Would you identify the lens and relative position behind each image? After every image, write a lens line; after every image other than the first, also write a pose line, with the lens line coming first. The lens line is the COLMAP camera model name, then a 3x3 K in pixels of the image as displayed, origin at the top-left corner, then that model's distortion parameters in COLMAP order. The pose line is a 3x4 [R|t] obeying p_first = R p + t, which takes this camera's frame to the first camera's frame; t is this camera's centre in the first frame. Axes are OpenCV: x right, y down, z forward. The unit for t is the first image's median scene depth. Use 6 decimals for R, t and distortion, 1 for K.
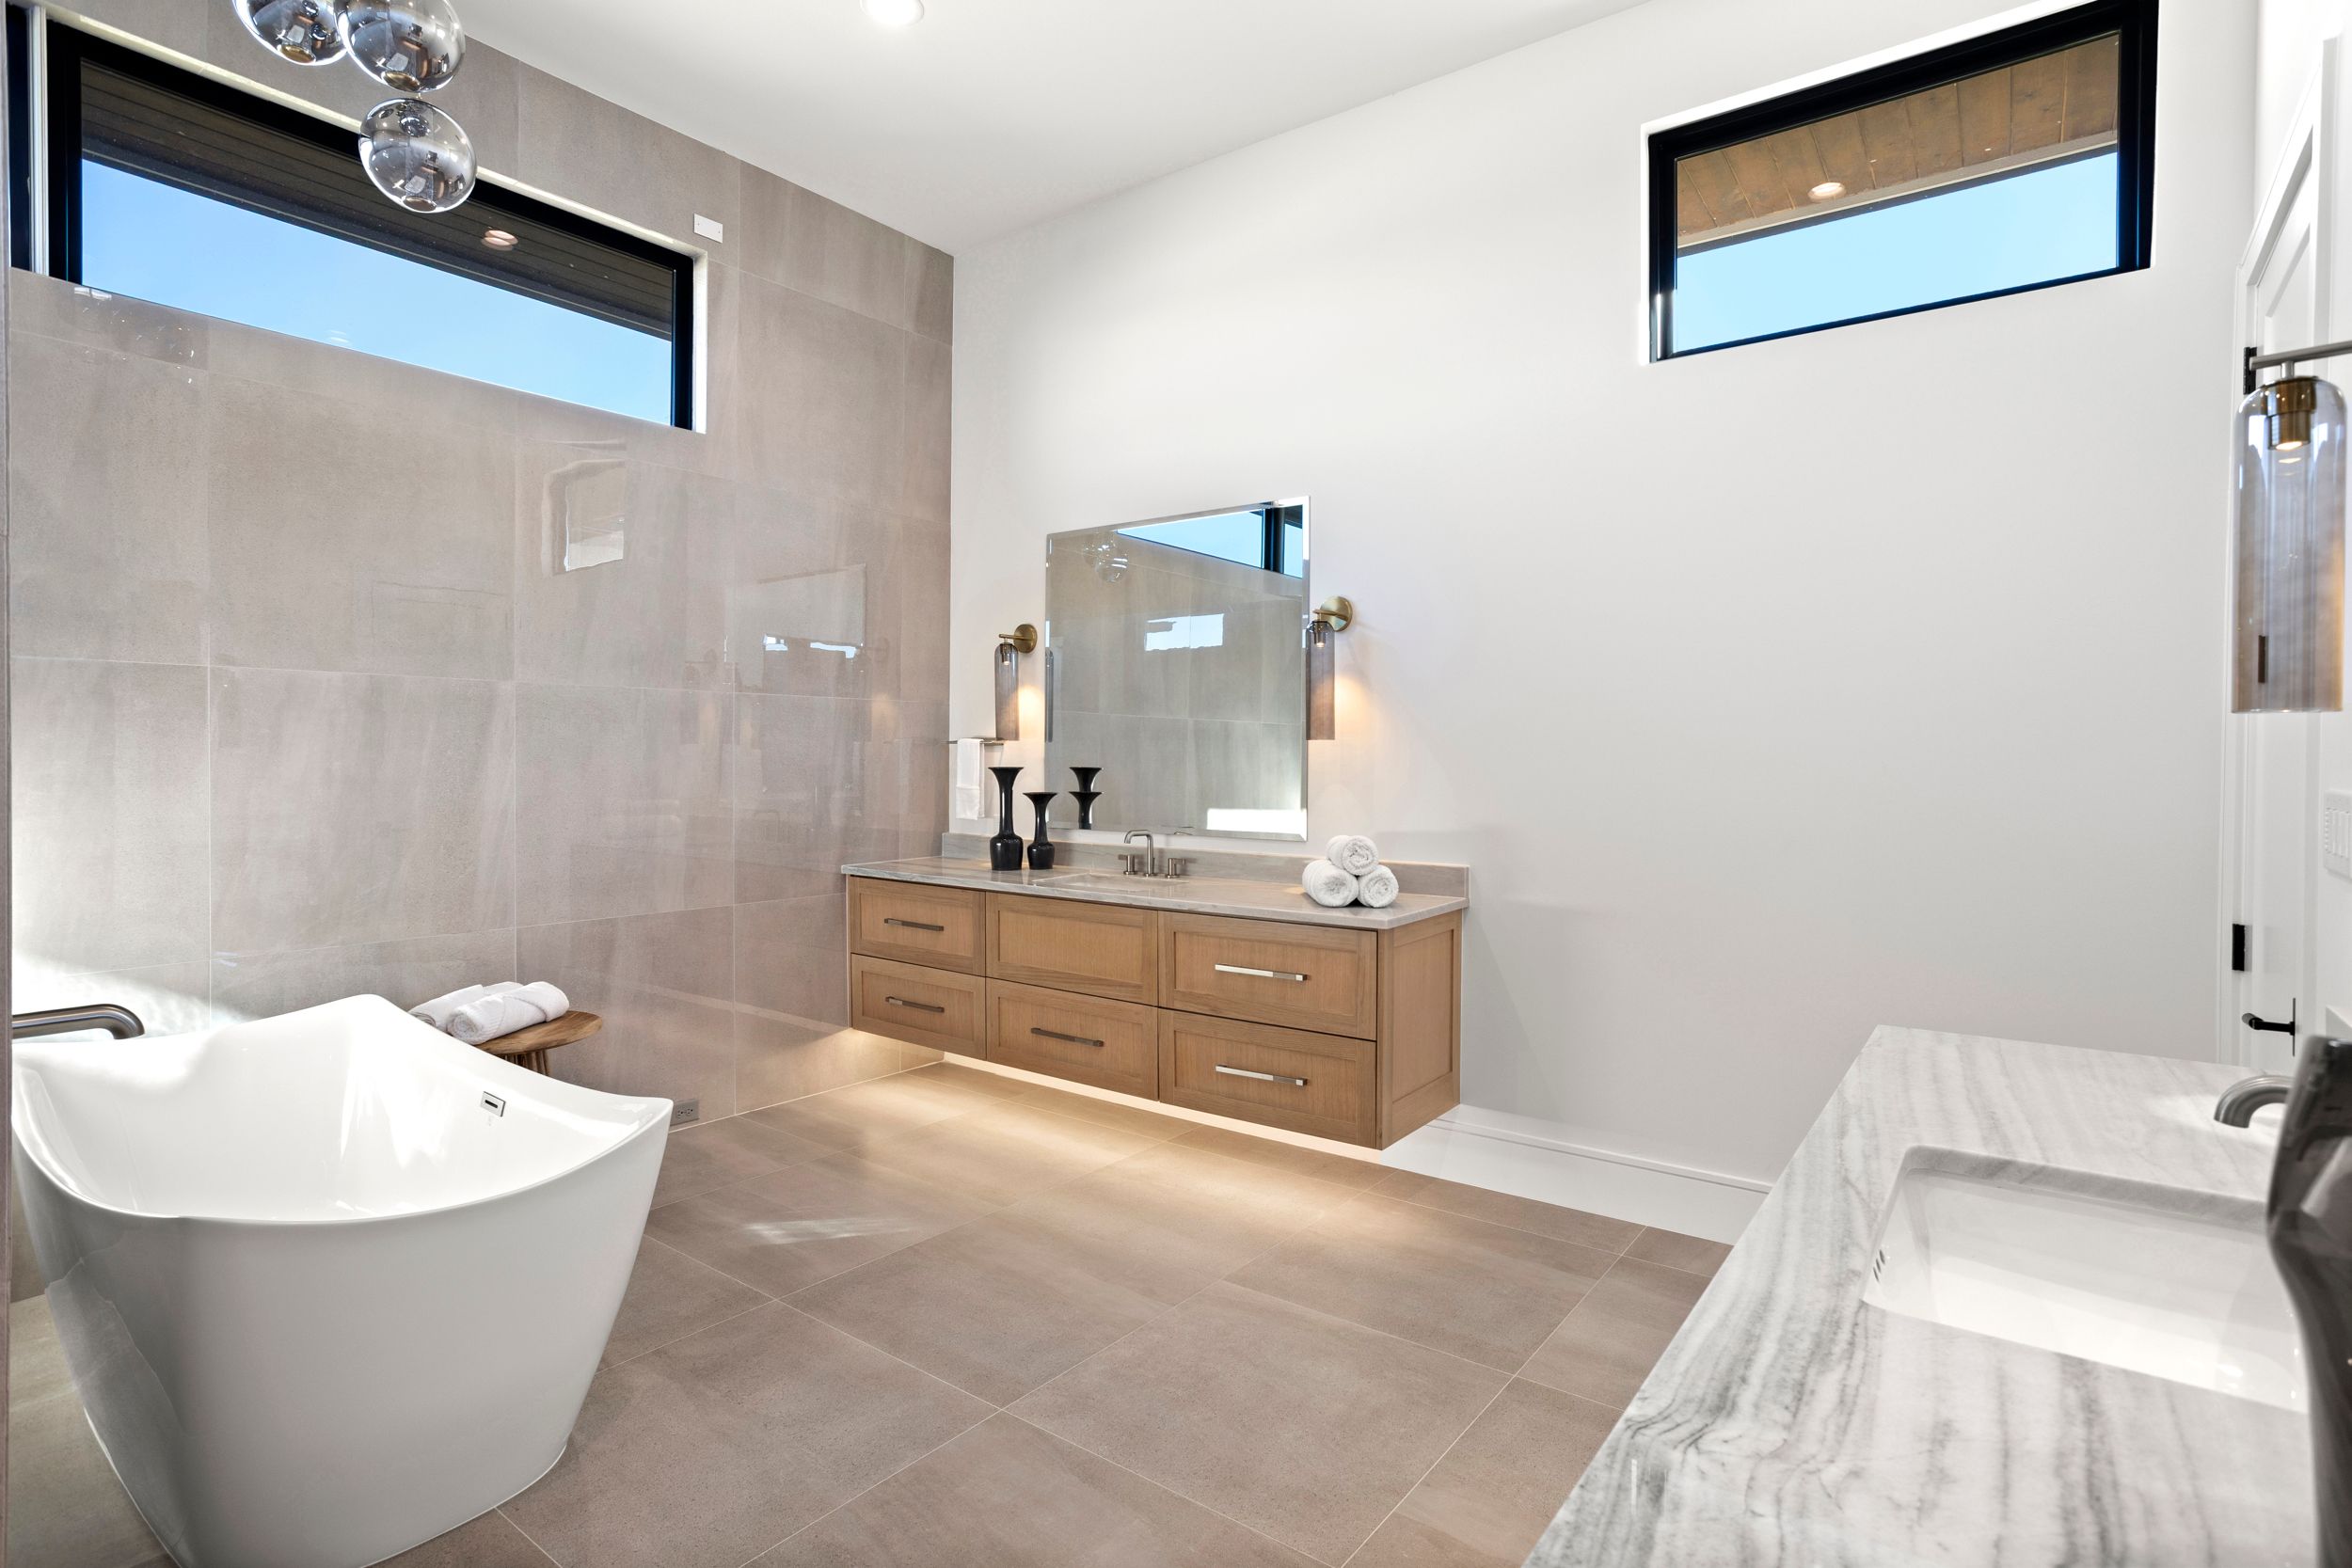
lens RADIAL K [[1179.3, 0, 1174.5], [0, 1179.3, 778.5], [0, 0, 1]] dist [-0.036478, 0.015108]
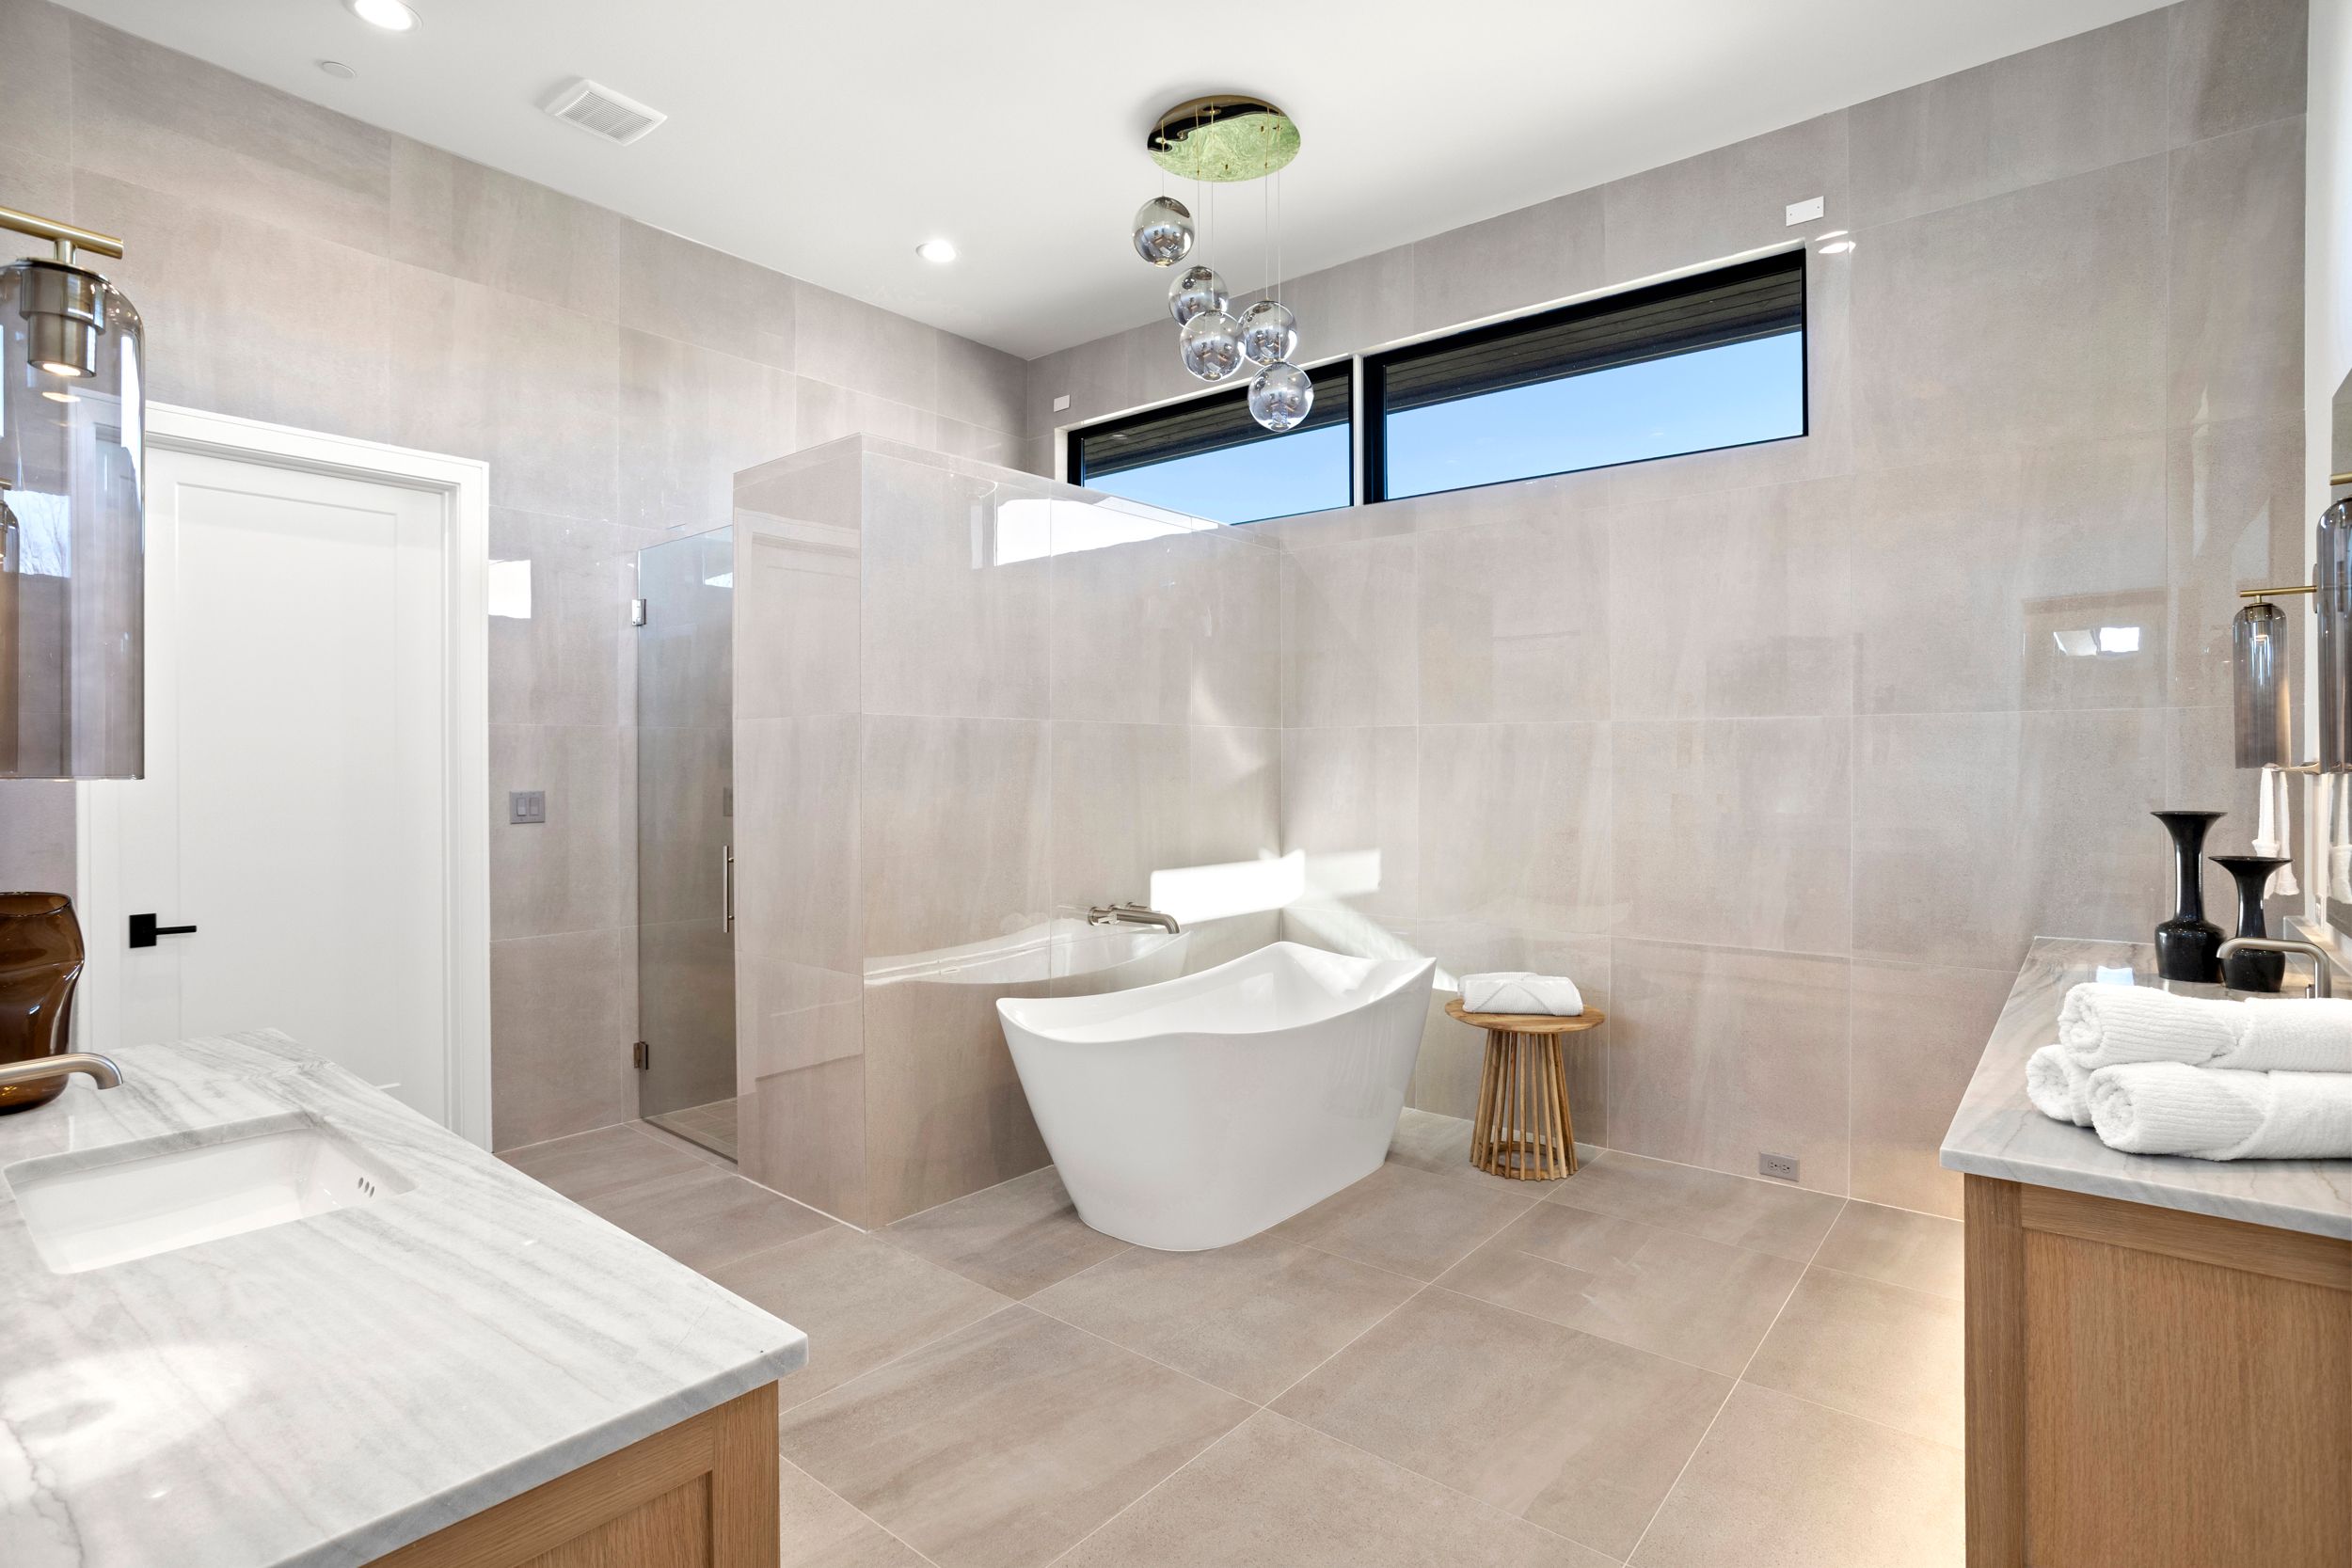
lens RADIAL K [[1179.3, 0, 1183.0], [0, 1179.3, 775.6], [0, 0, 1]] dist [-0.036478, 0.015108]
pose [[-0.049235, 0.006169, -0.998768, 0.611968], [-0.015950, 0.999849, 0.006962, -0.030900], [0.998660, 0.016273, -0.049129, 0.641900]]
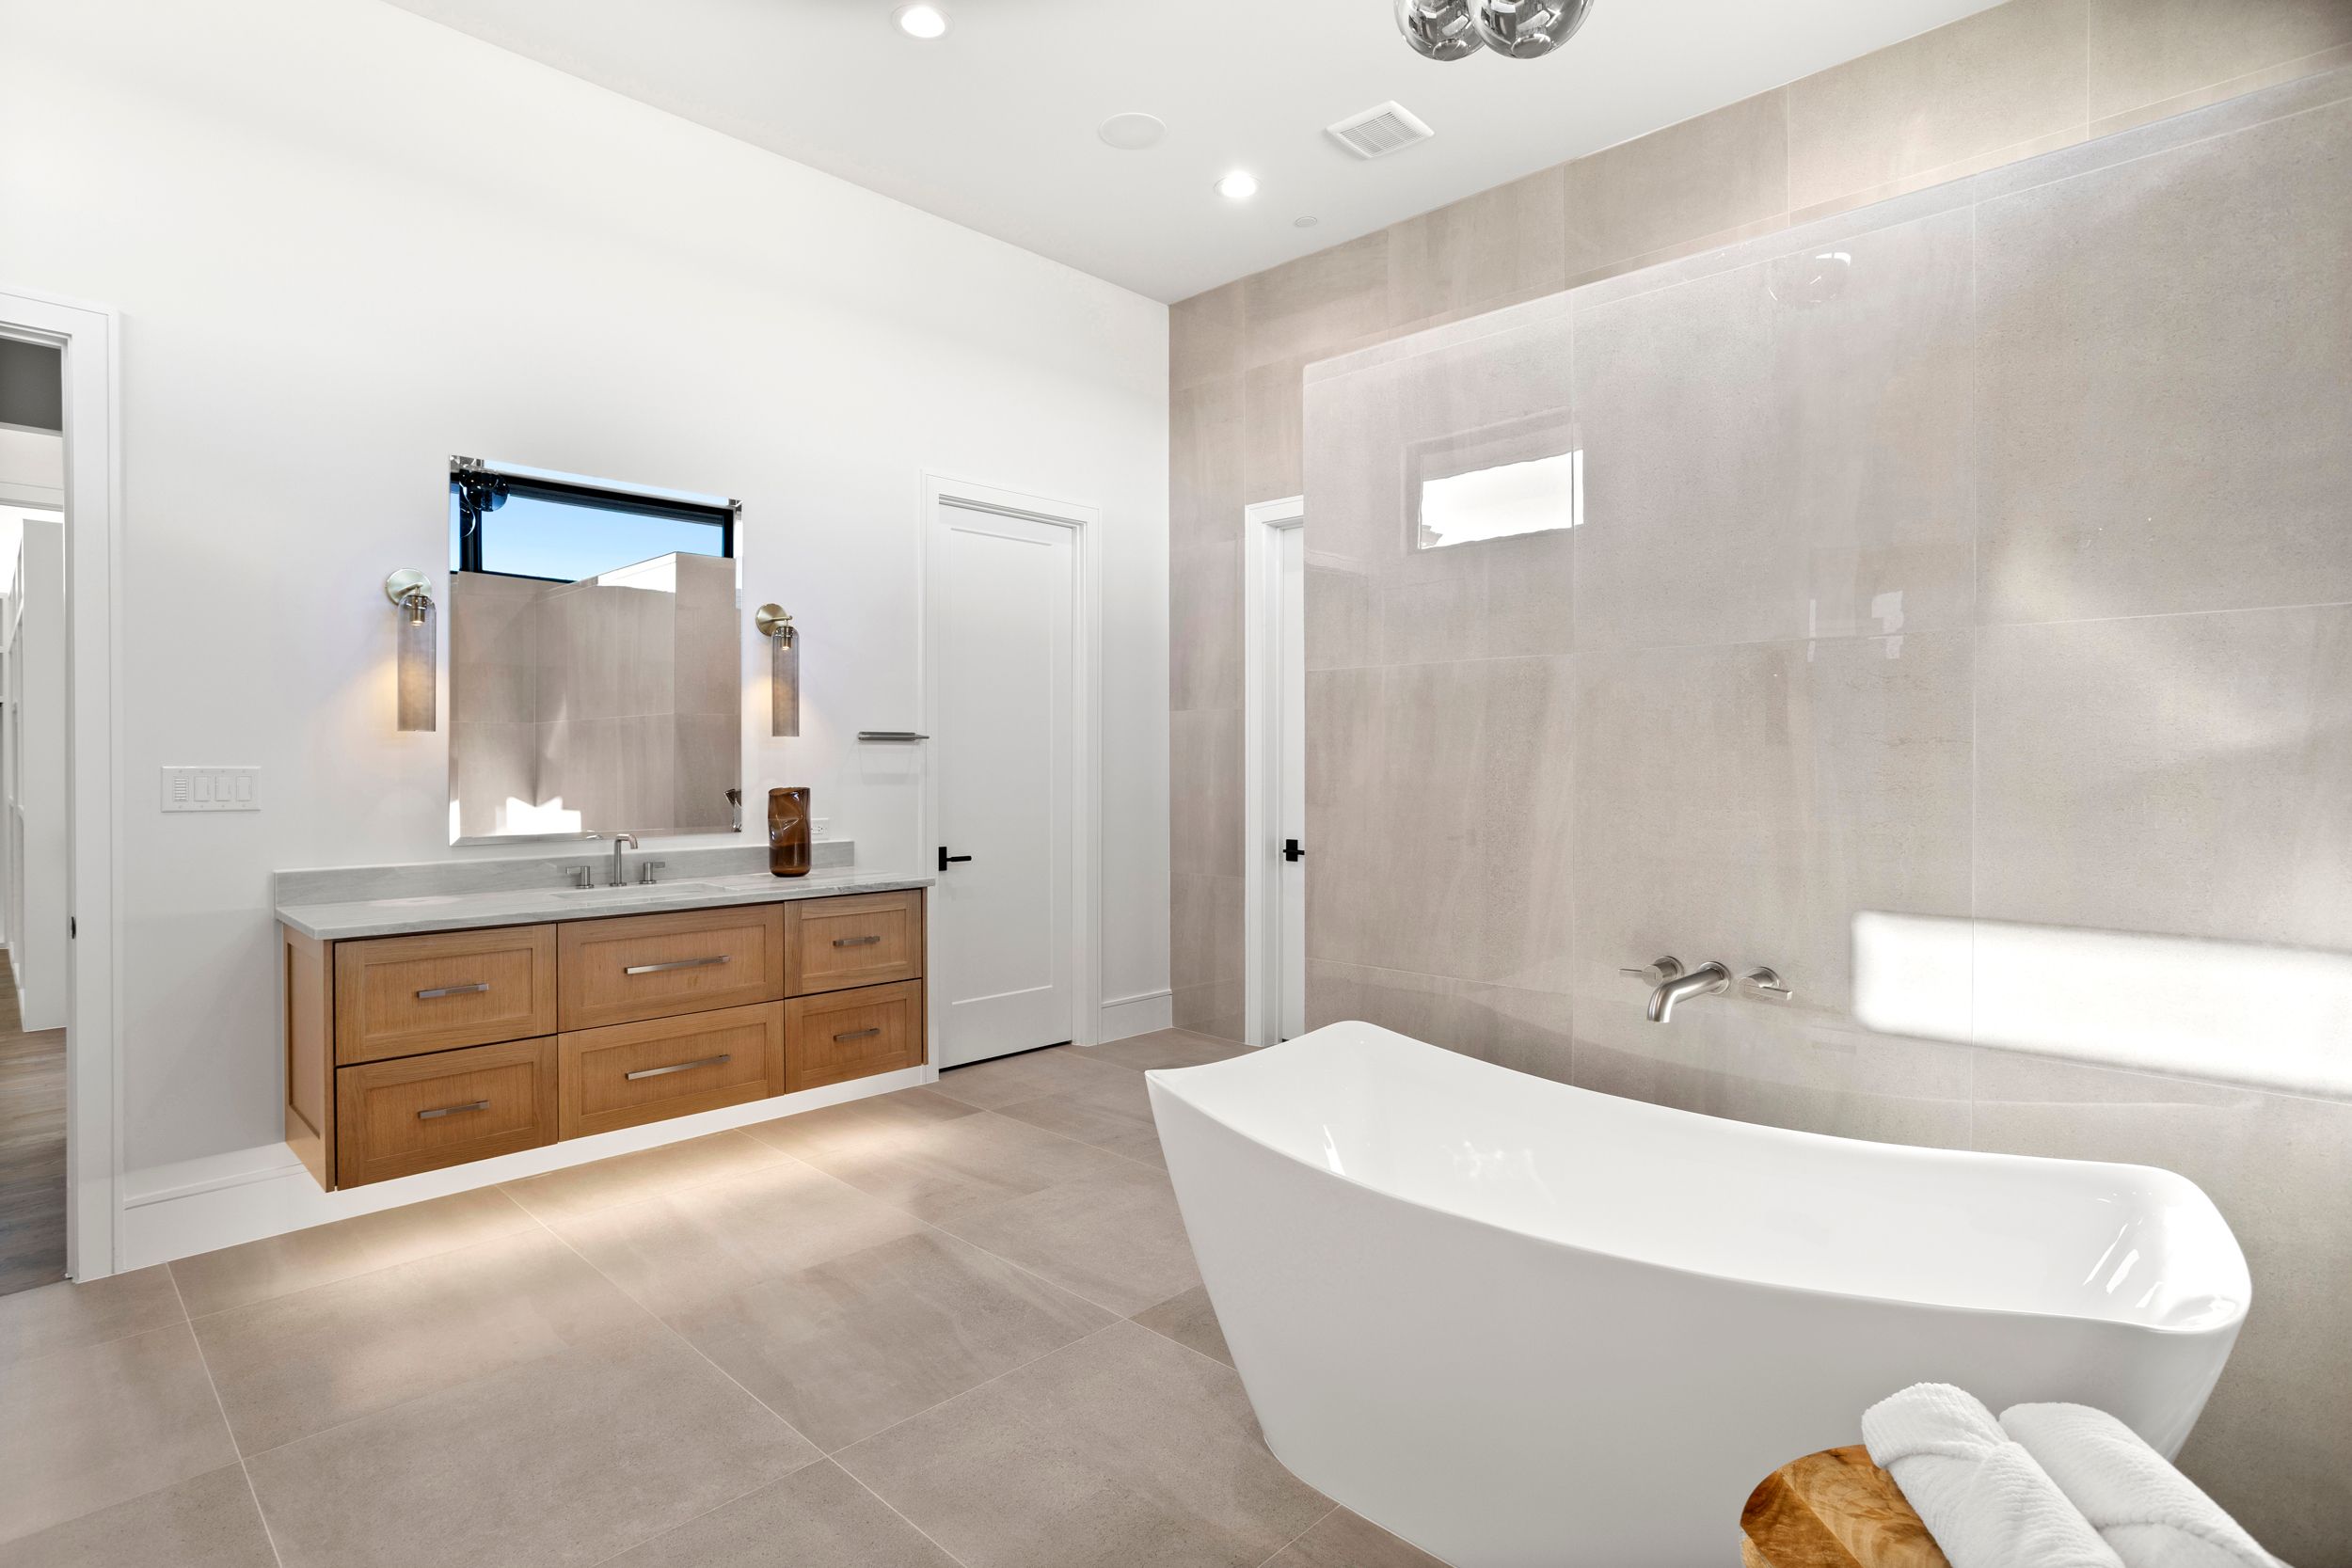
lens RADIAL K [[1179.3, 0, 1136.2], [0, 1179.3, 775.1], [0, 0, 1]] dist [-0.036478, 0.015108]
pose [[-0.988805, -0.011887, 0.148737, -0.342946], [-0.007872, 0.999589, 0.027555, -0.015011], [-0.149004, 0.026075, -0.988493, 1.228365]]
